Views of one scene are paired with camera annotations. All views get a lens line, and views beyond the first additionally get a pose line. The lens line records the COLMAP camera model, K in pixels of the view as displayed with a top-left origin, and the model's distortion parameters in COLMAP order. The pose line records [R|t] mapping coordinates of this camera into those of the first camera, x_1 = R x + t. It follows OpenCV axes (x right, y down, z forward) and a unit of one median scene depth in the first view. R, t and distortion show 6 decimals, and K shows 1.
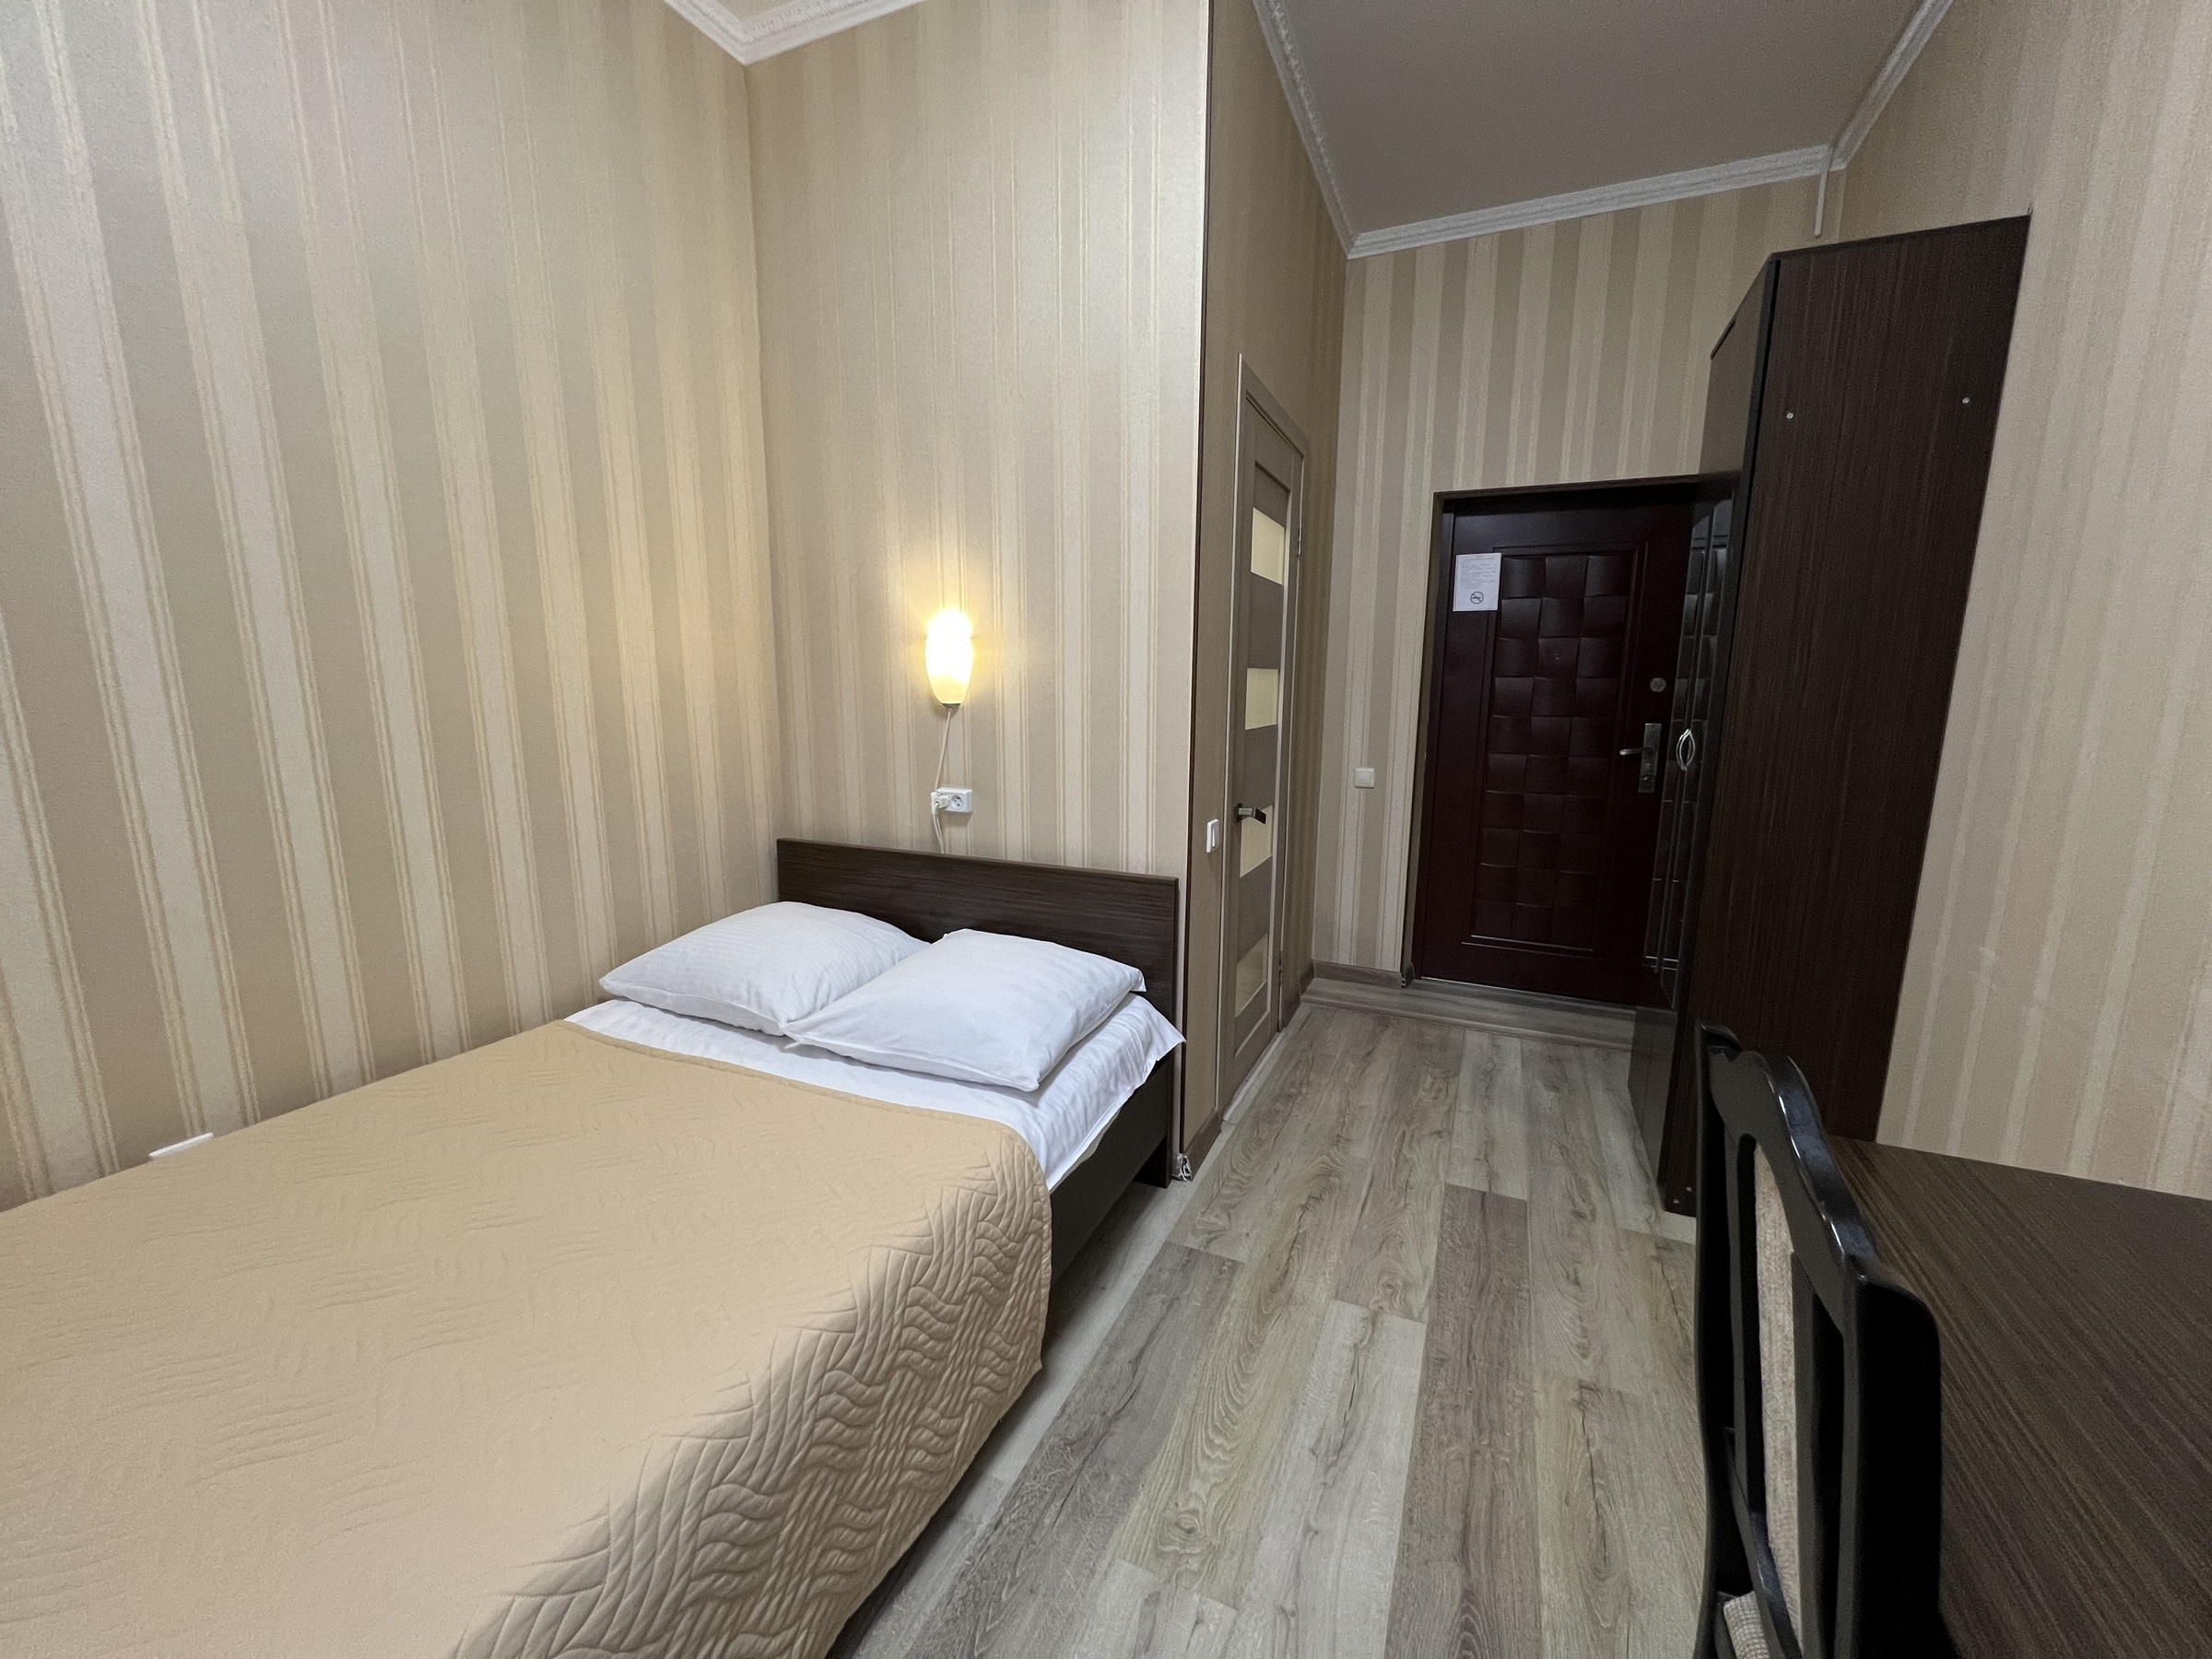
lens RADIAL K [[886.0, 0, 1108.4], [0, 886.0, 832.4], [0, 0, 1]] dist [-0.000529, -0.000019]
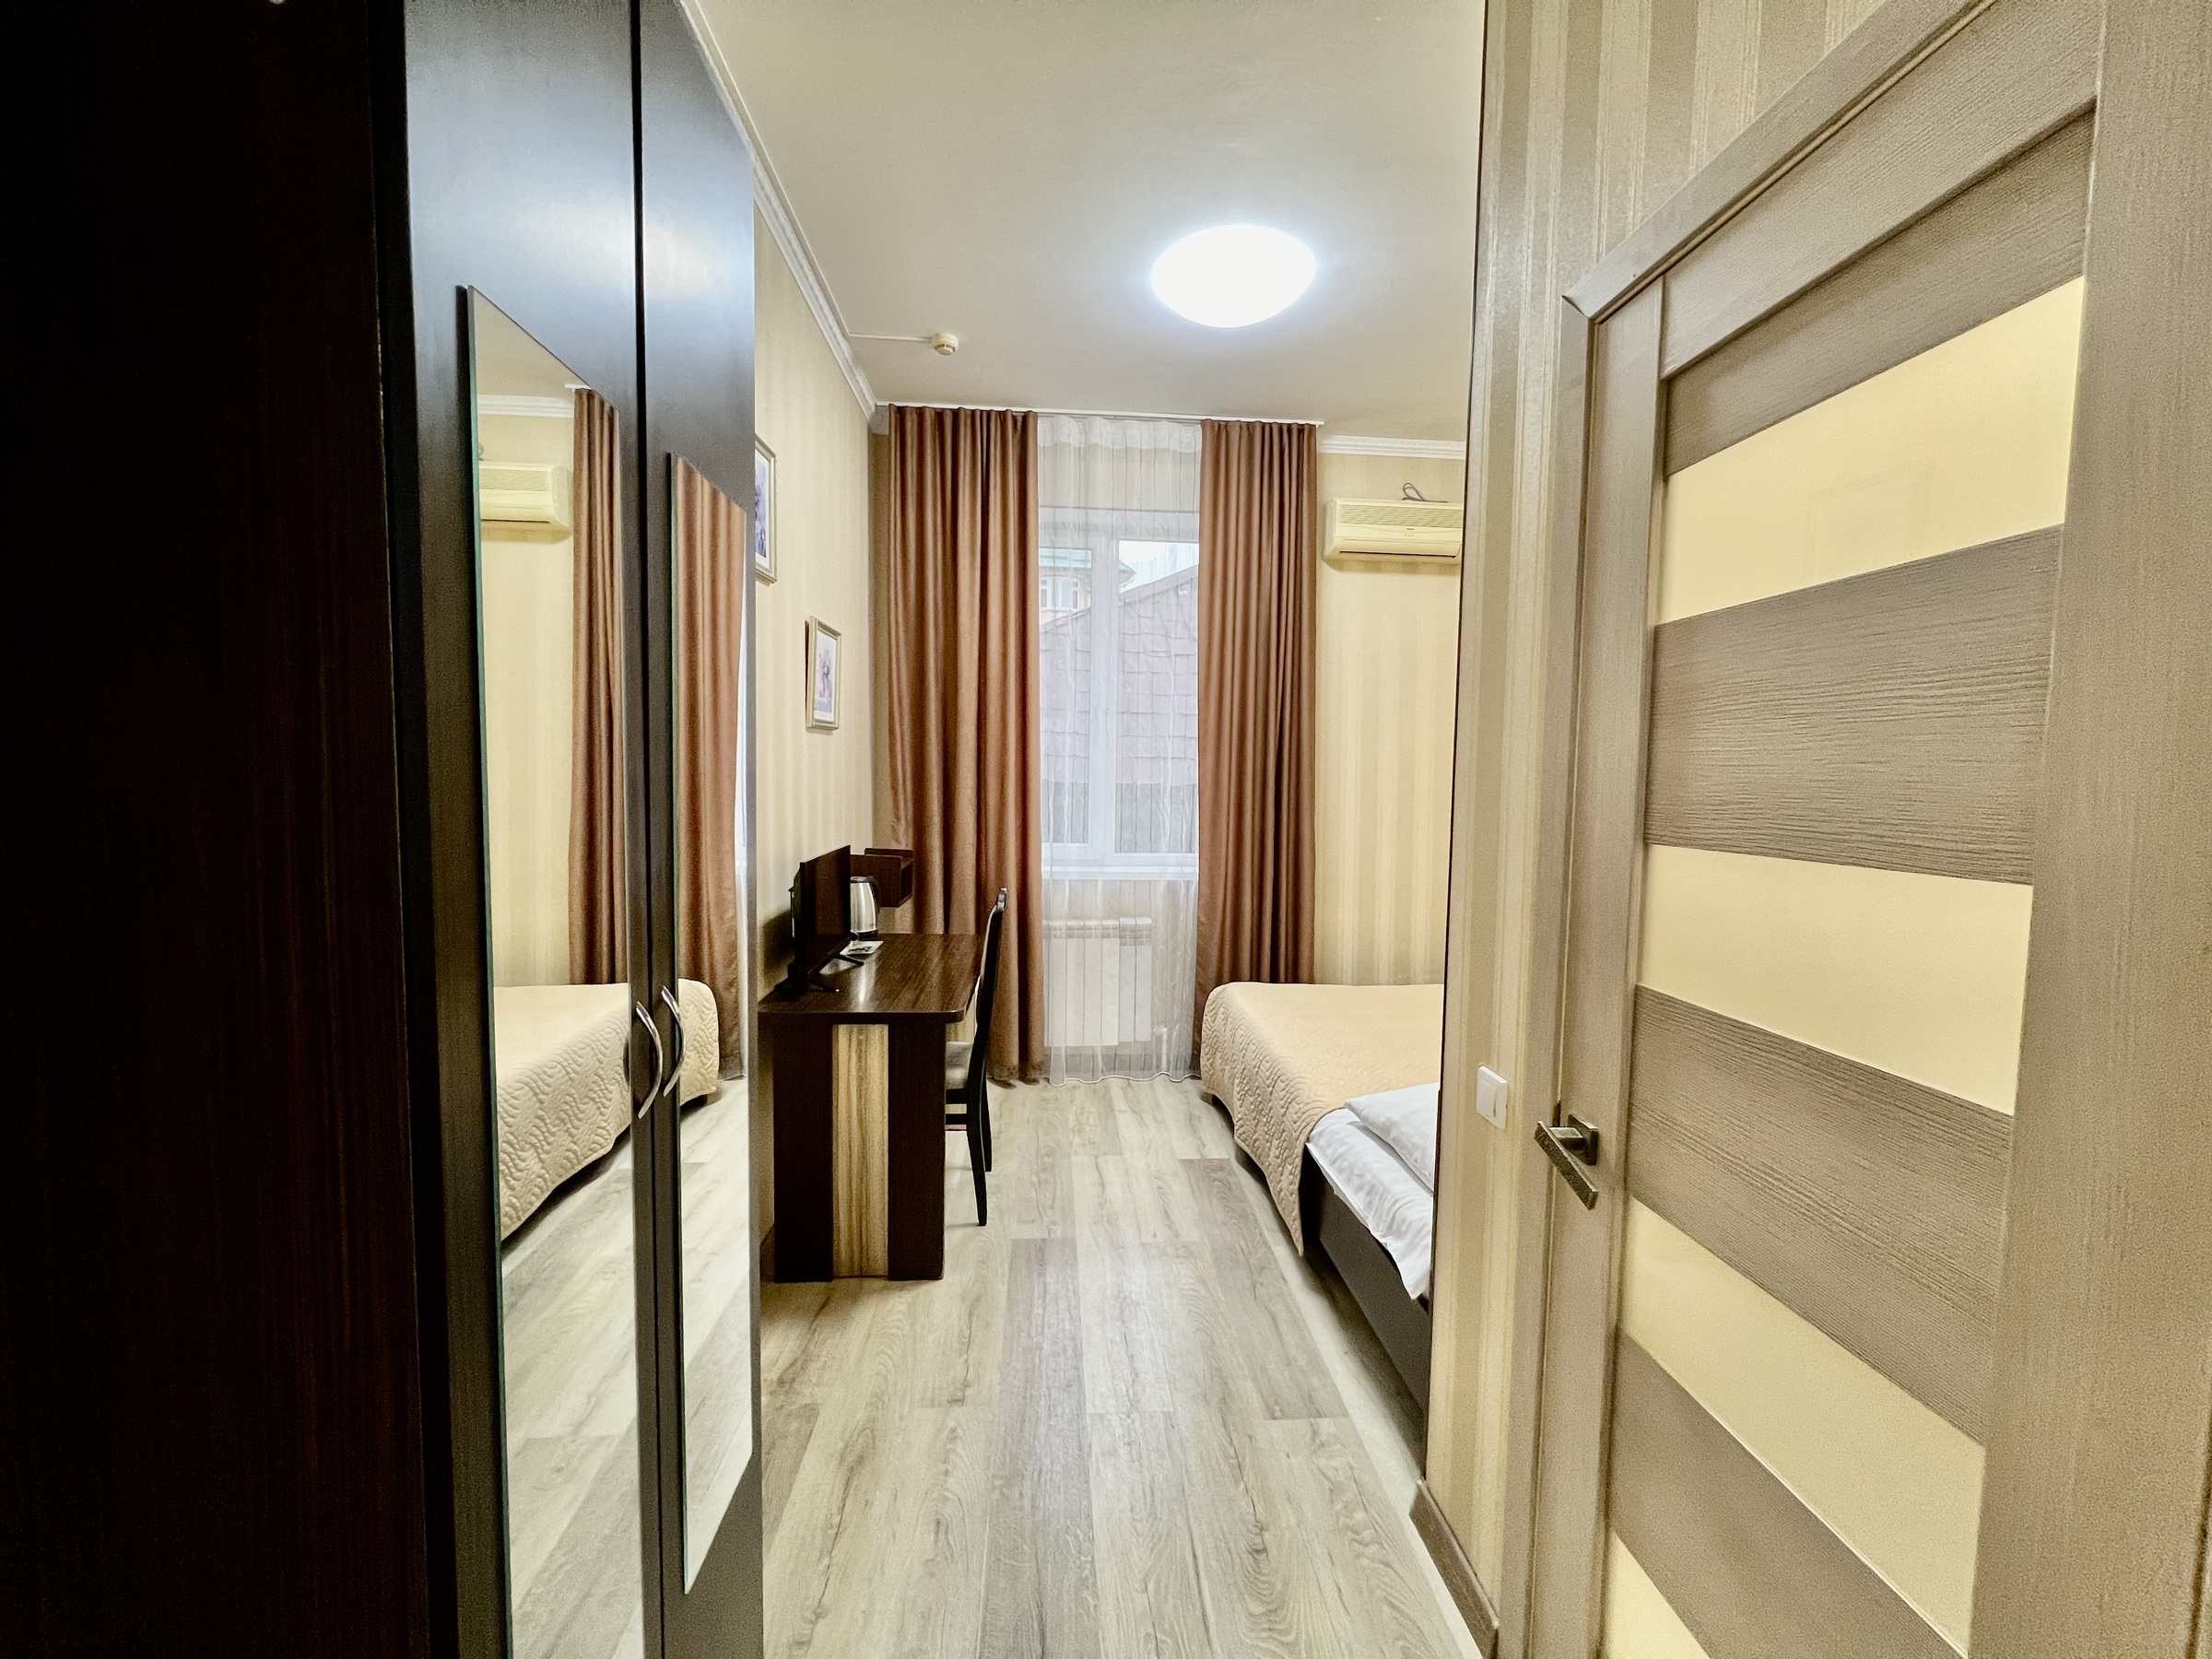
lens RADIAL K [[886.0, 0, 1108.1], [0, 886.0, 834.1], [0, 0, 1]] dist [-0.000529, -0.000019]
pose [[-0.882402, 0.008001, -0.470428, 0.799062], [-0.103210, 0.972210, 0.210130, -0.343200], [0.459036, 0.233972, -0.857055, 1.689097]]
